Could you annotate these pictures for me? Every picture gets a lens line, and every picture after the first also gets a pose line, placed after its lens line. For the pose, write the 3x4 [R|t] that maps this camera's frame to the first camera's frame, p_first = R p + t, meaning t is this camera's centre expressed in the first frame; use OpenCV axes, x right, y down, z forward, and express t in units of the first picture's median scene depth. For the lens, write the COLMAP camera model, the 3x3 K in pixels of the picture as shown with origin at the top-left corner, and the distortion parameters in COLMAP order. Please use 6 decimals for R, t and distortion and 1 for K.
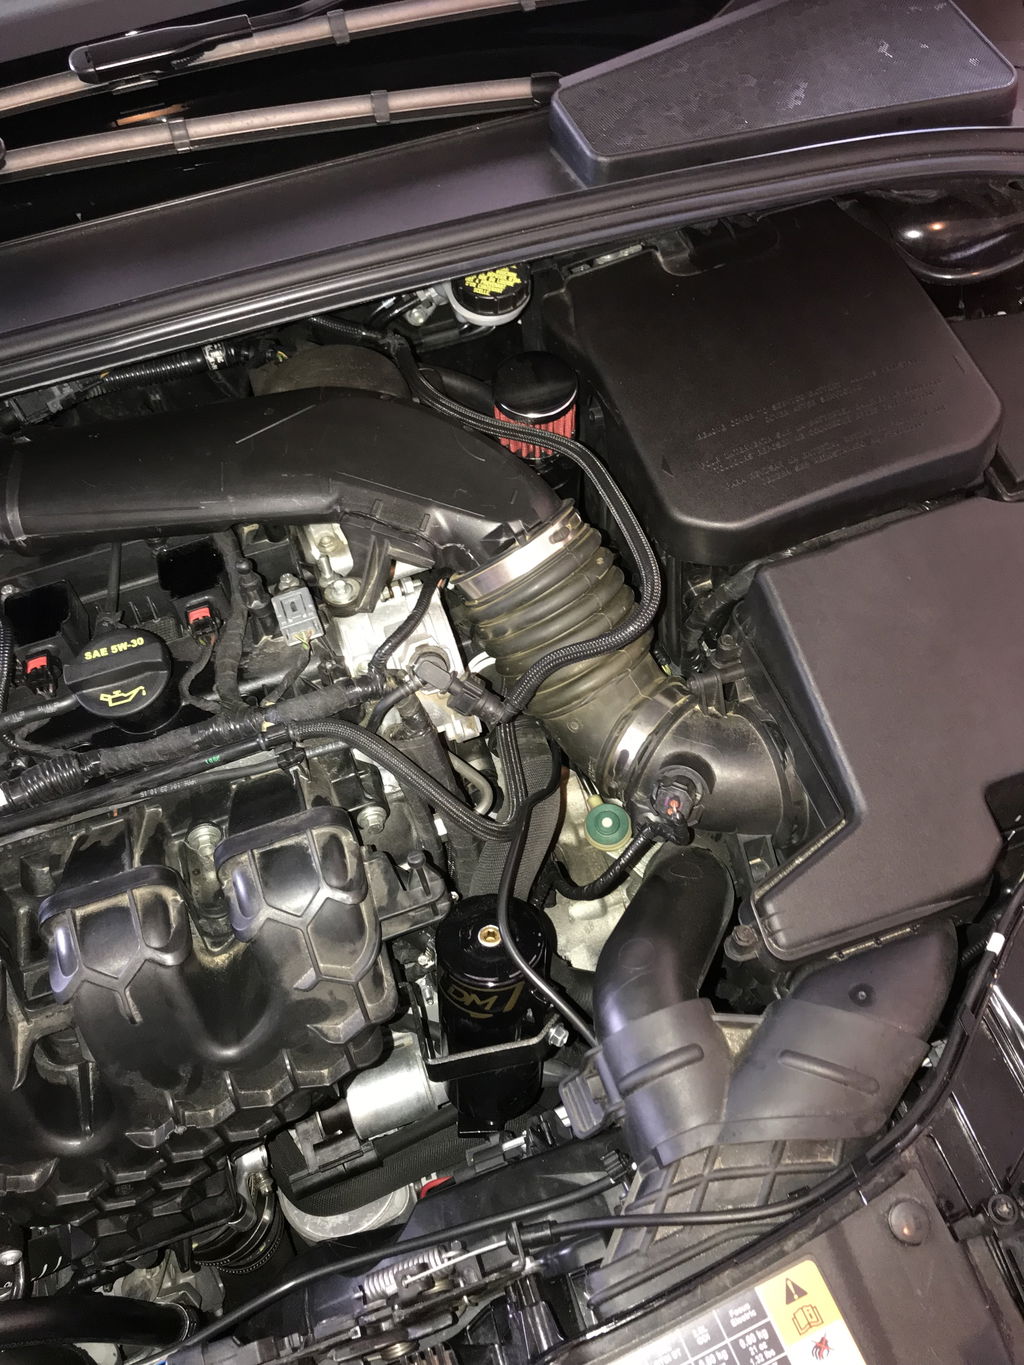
lens RADIAL K [[1097.2, 0, 512.0], [0, 1097.2, 682.5], [0, 0, 1]] dist [0.032911, -0.000621]
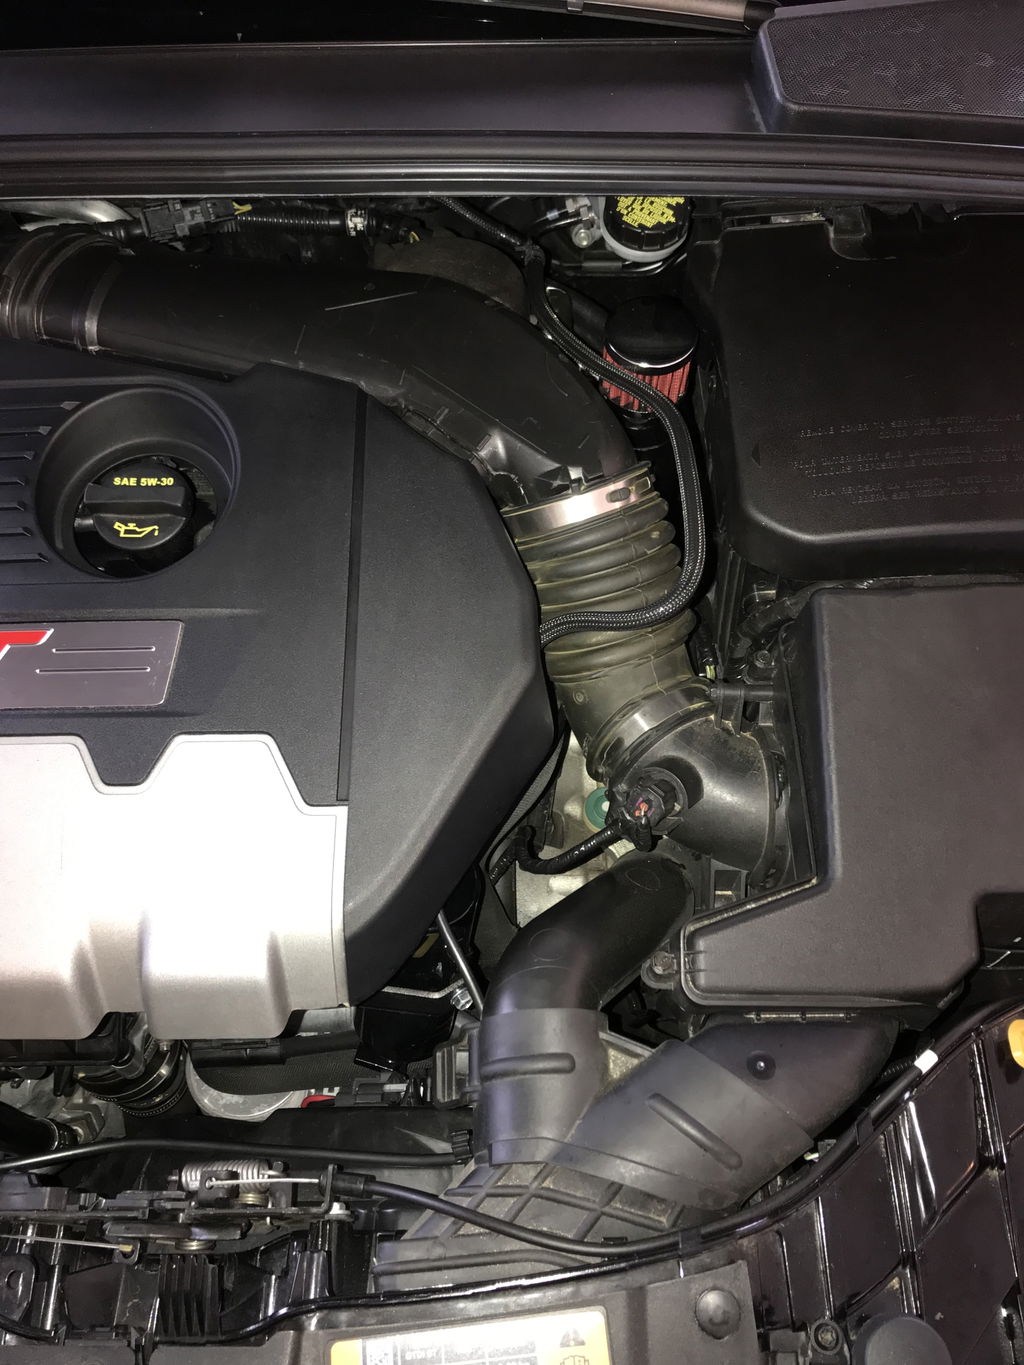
lens RADIAL K [[1100.9, 0, 512.0], [0, 1100.9, 682.5], [0, 0, 1]] dist [0.023173, 0.015049]
pose [[0.949254, 0.293869, -0.112065, 0.111808], [-0.288138, 0.955403, 0.064670, -0.017682], [0.126072, -0.029098, 0.991594, 0.061659]]
